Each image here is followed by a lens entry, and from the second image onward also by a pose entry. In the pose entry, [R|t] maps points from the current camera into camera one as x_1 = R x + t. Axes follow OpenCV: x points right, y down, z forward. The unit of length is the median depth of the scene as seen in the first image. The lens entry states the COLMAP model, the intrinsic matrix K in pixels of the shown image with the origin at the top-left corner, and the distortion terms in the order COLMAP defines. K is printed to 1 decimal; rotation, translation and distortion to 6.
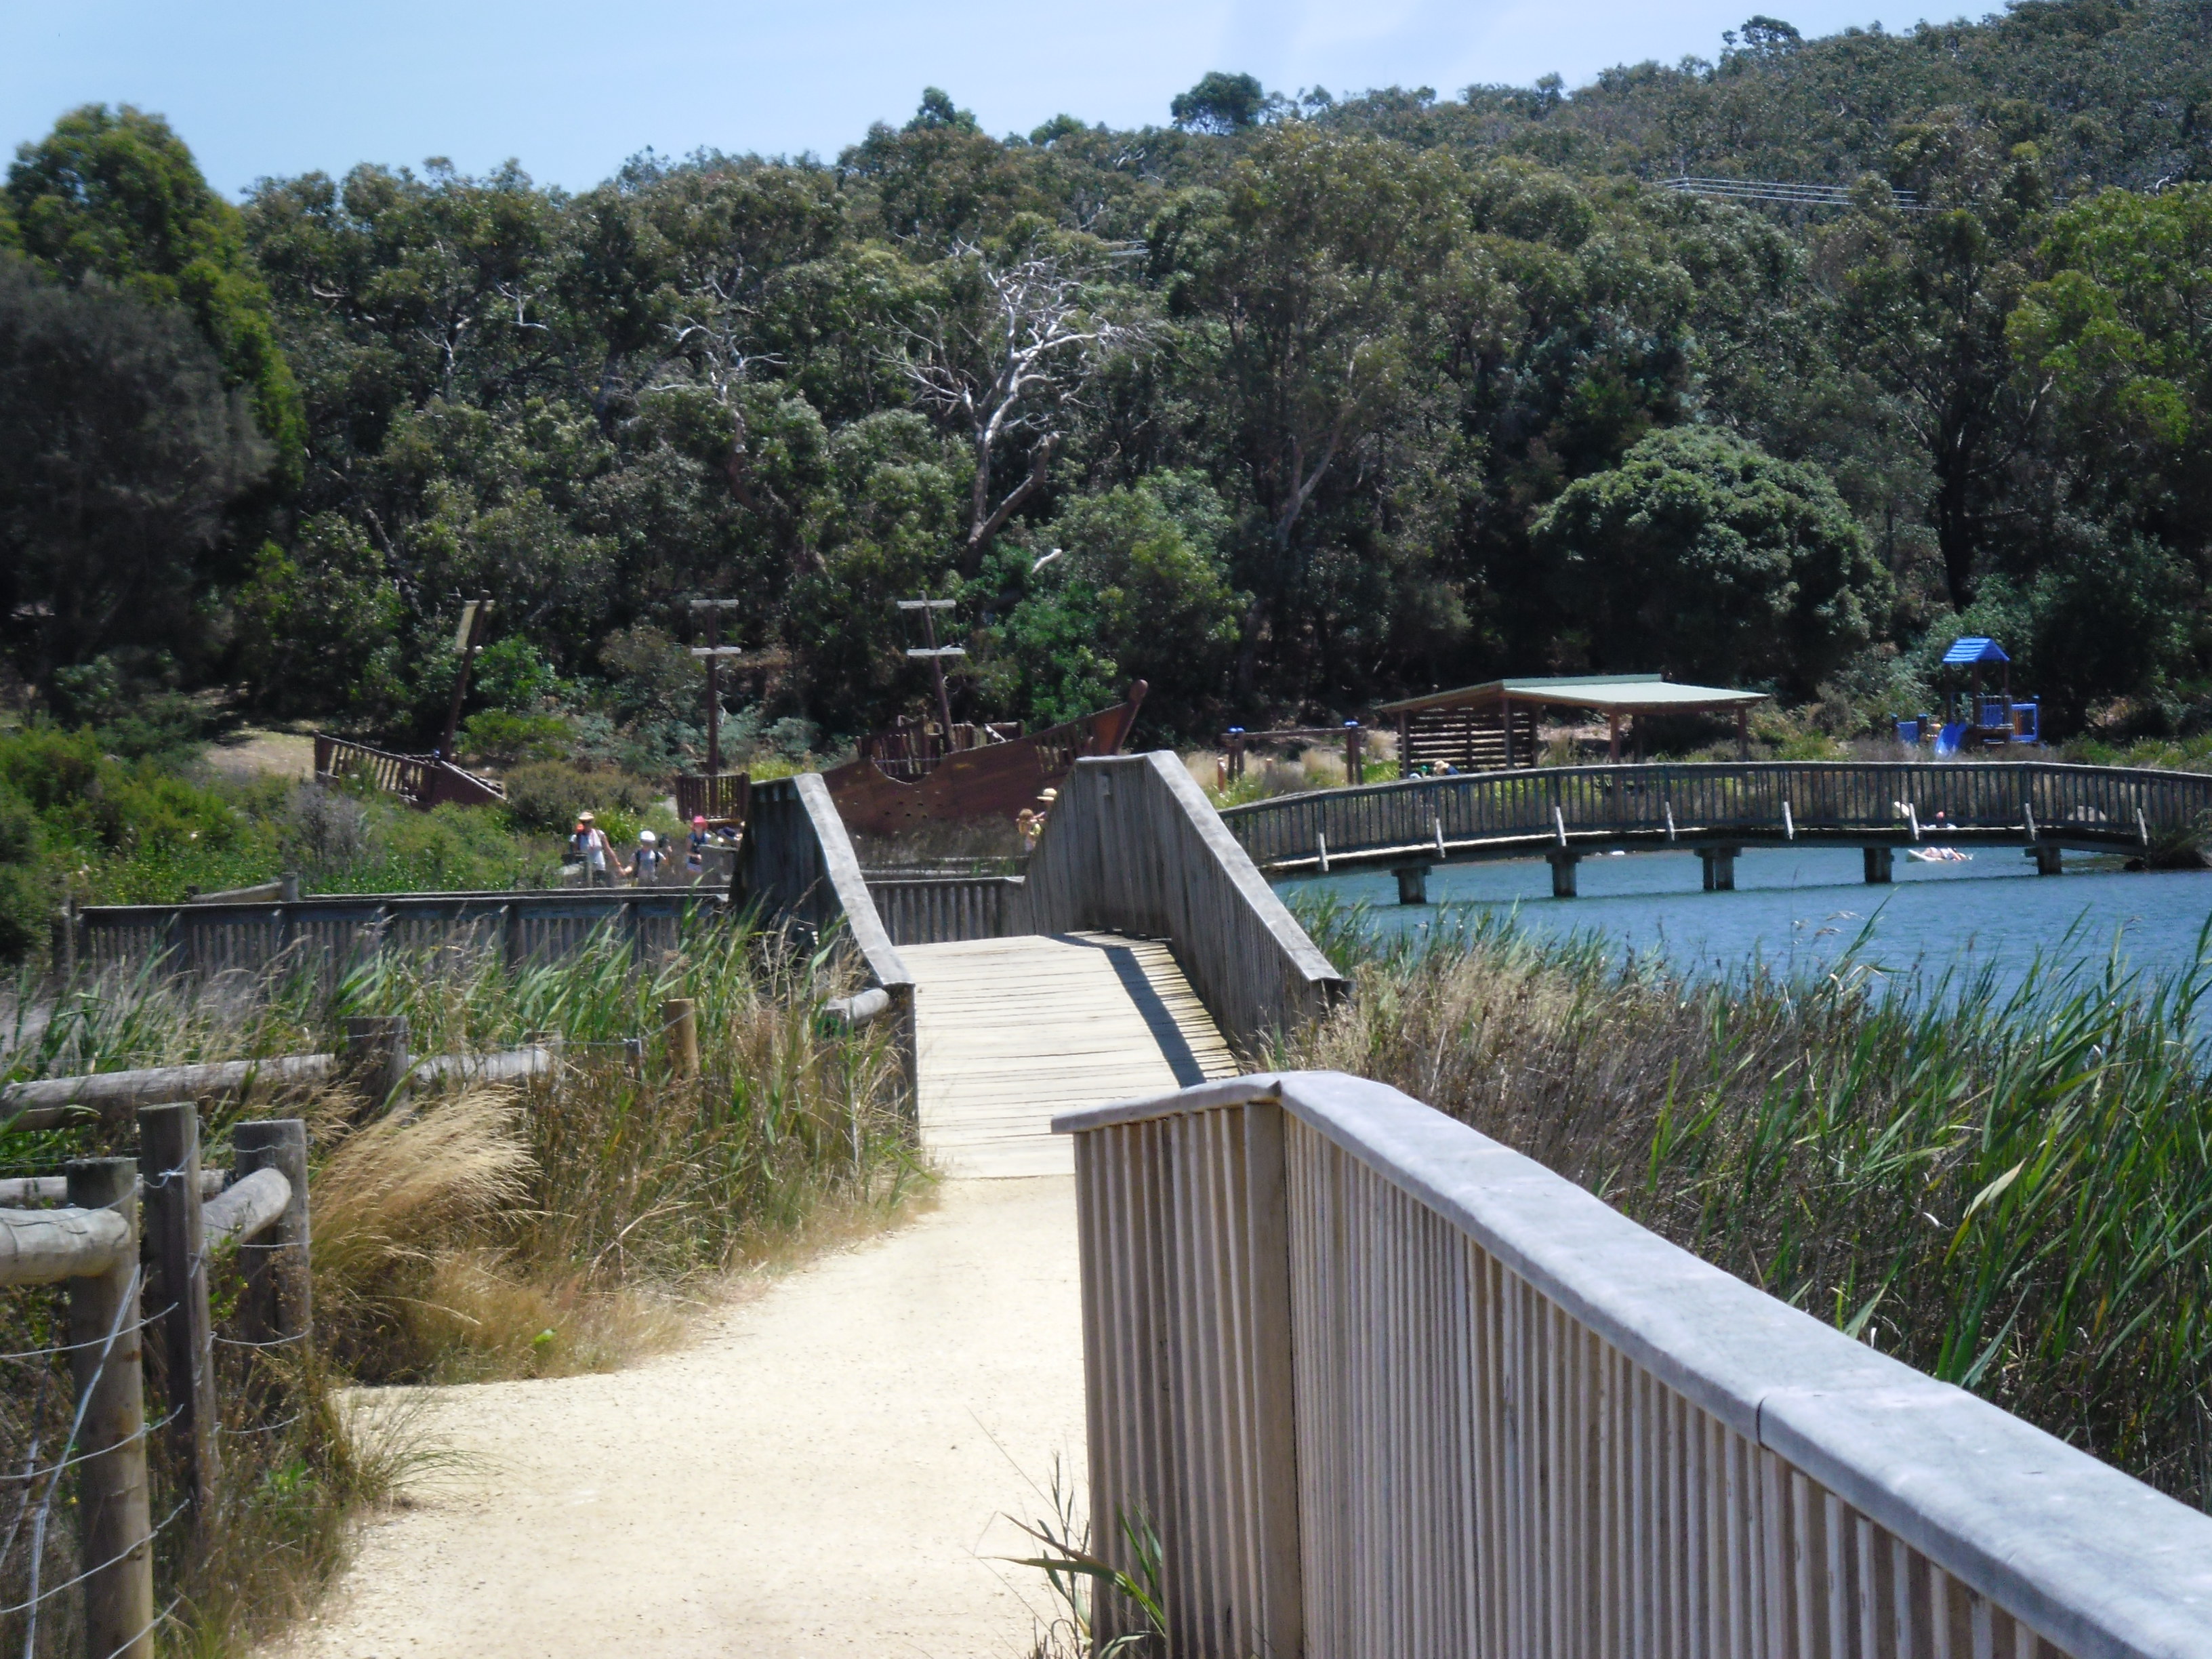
lens RADIAL K [[8744.2, 0, 1106.0], [0, 8744.2, 829.5], [0, 0, 1]] dist [-1.121001, 0.833823]
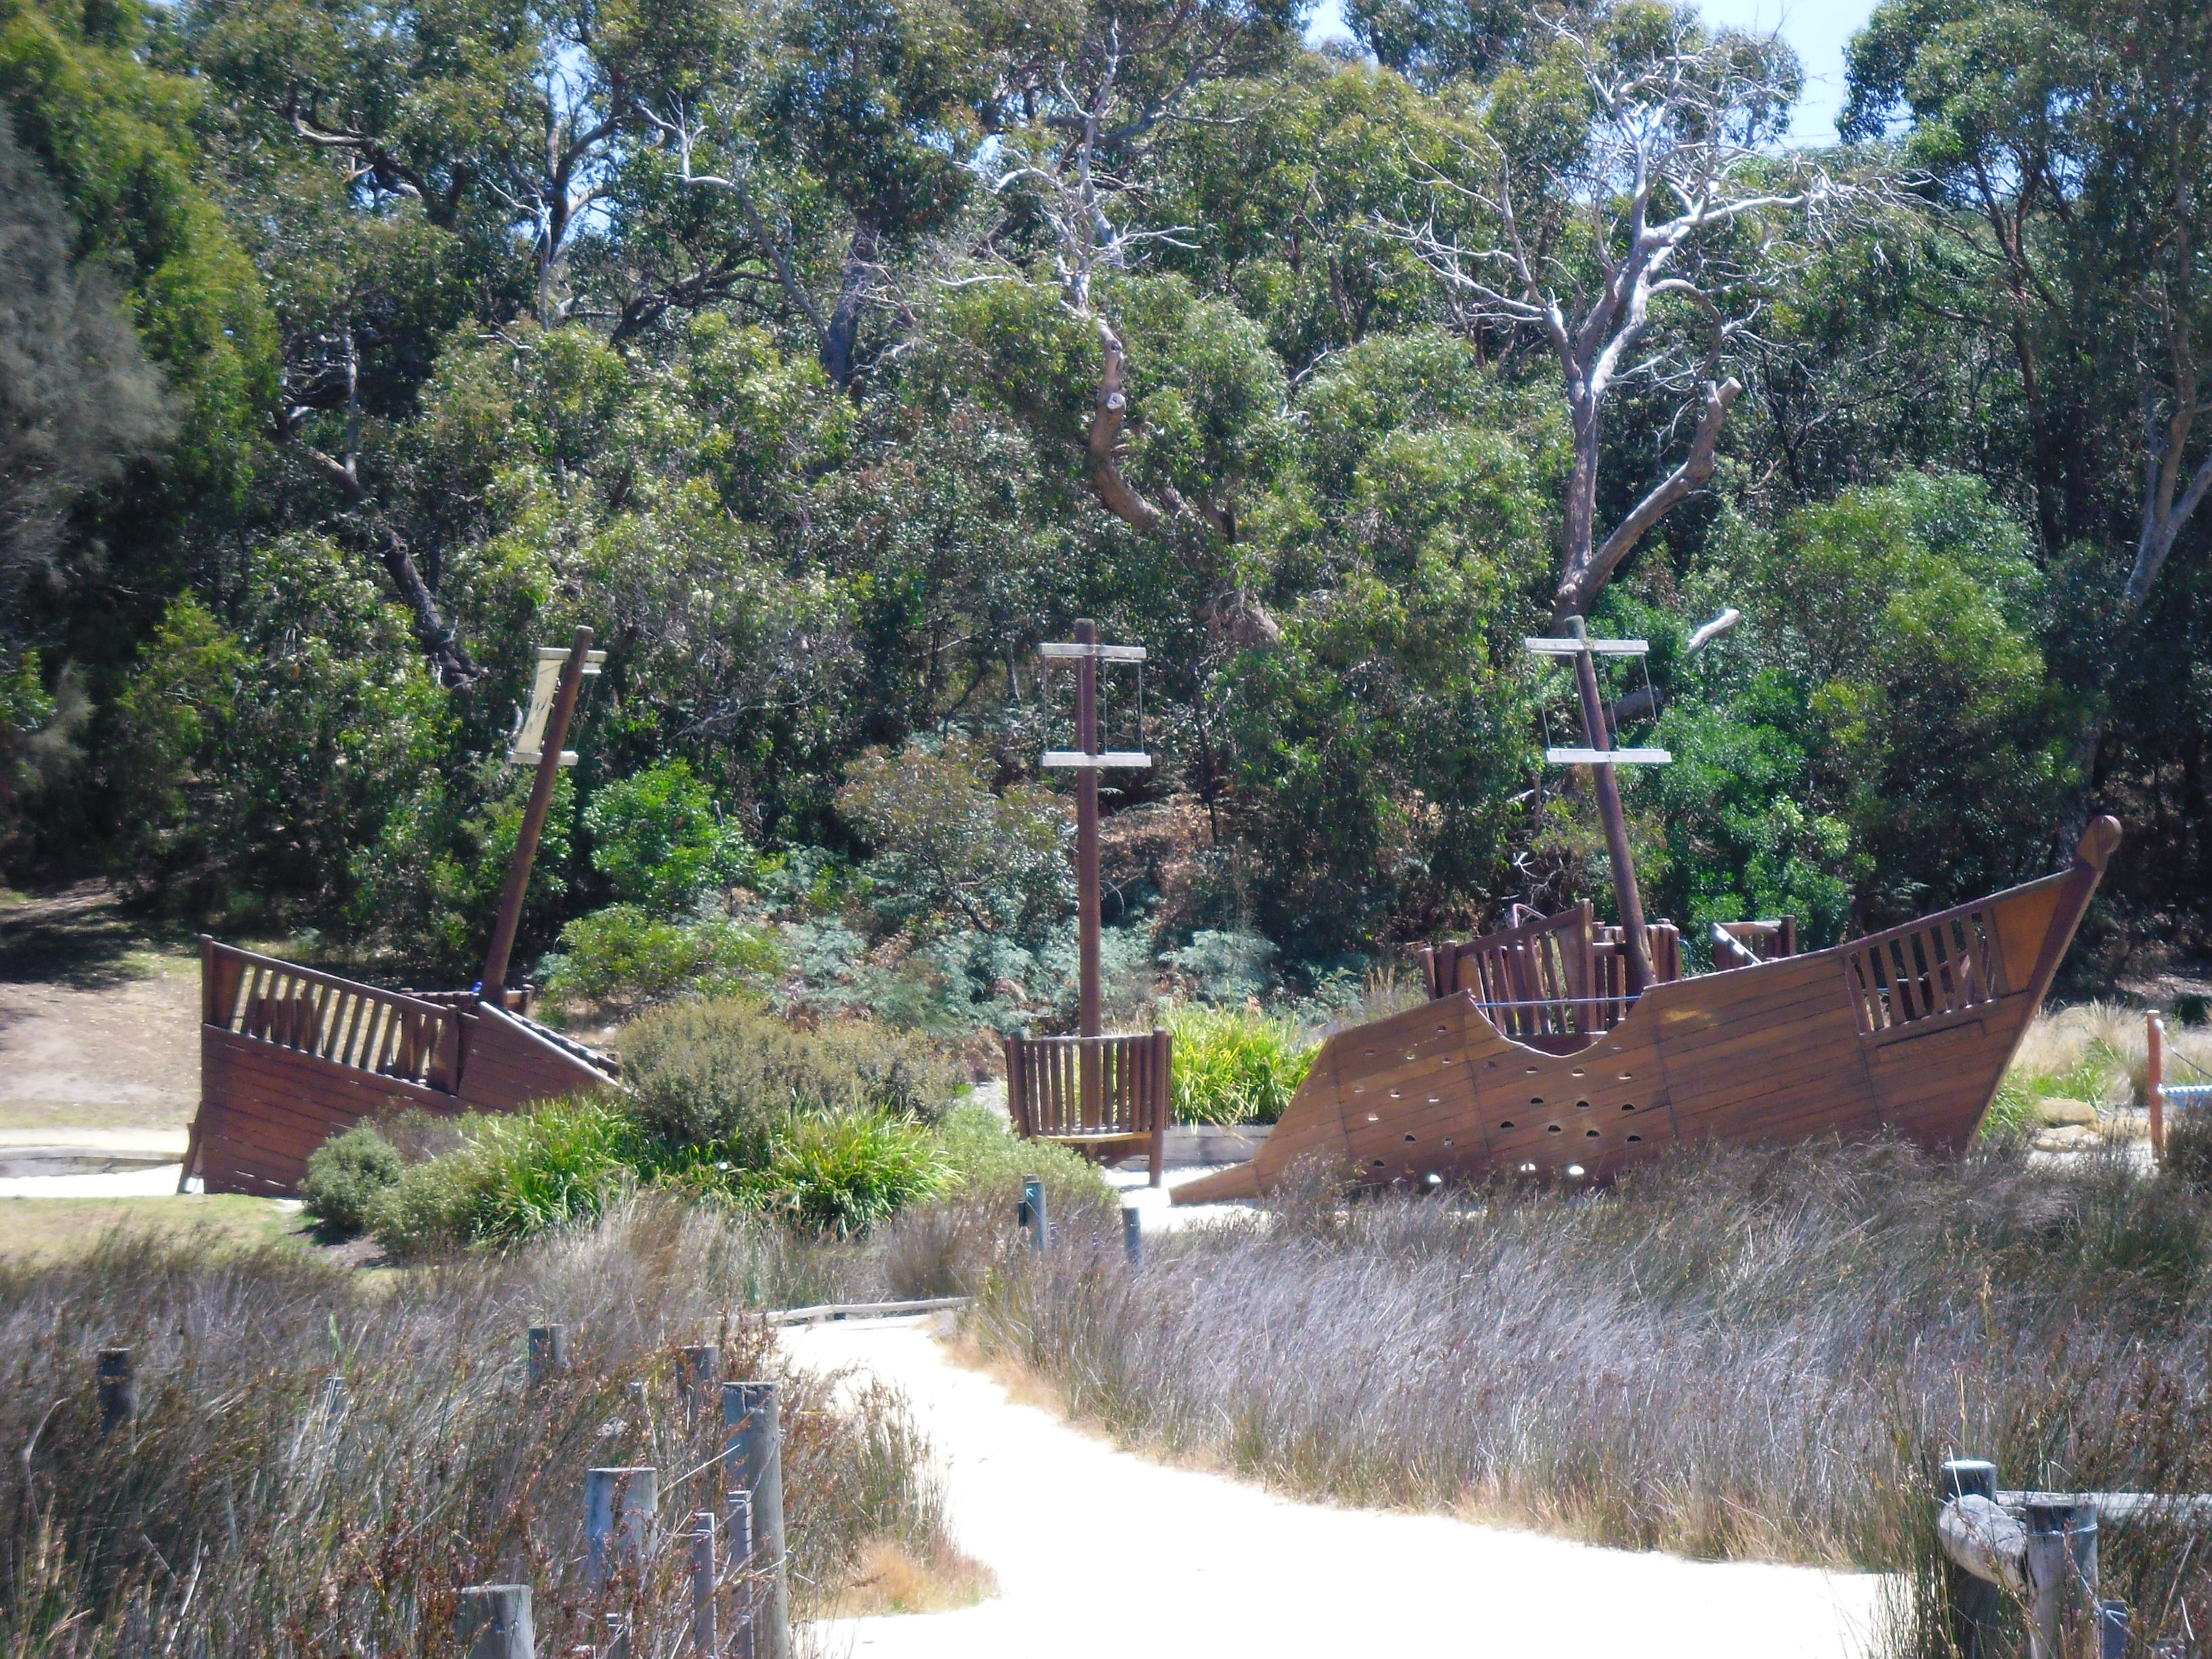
lens RADIAL K [[8703.5, 0, 1106.0], [0, 8703.5, 829.5], [0, 0, 1]] dist [-0.048029, -2.227795]
pose [[0.999645, 0.004586, -0.026240, -0.029025], [-0.005501, 0.999376, -0.034886, -0.001171], [0.026064, 0.035018, 0.999047, 0.492749]]
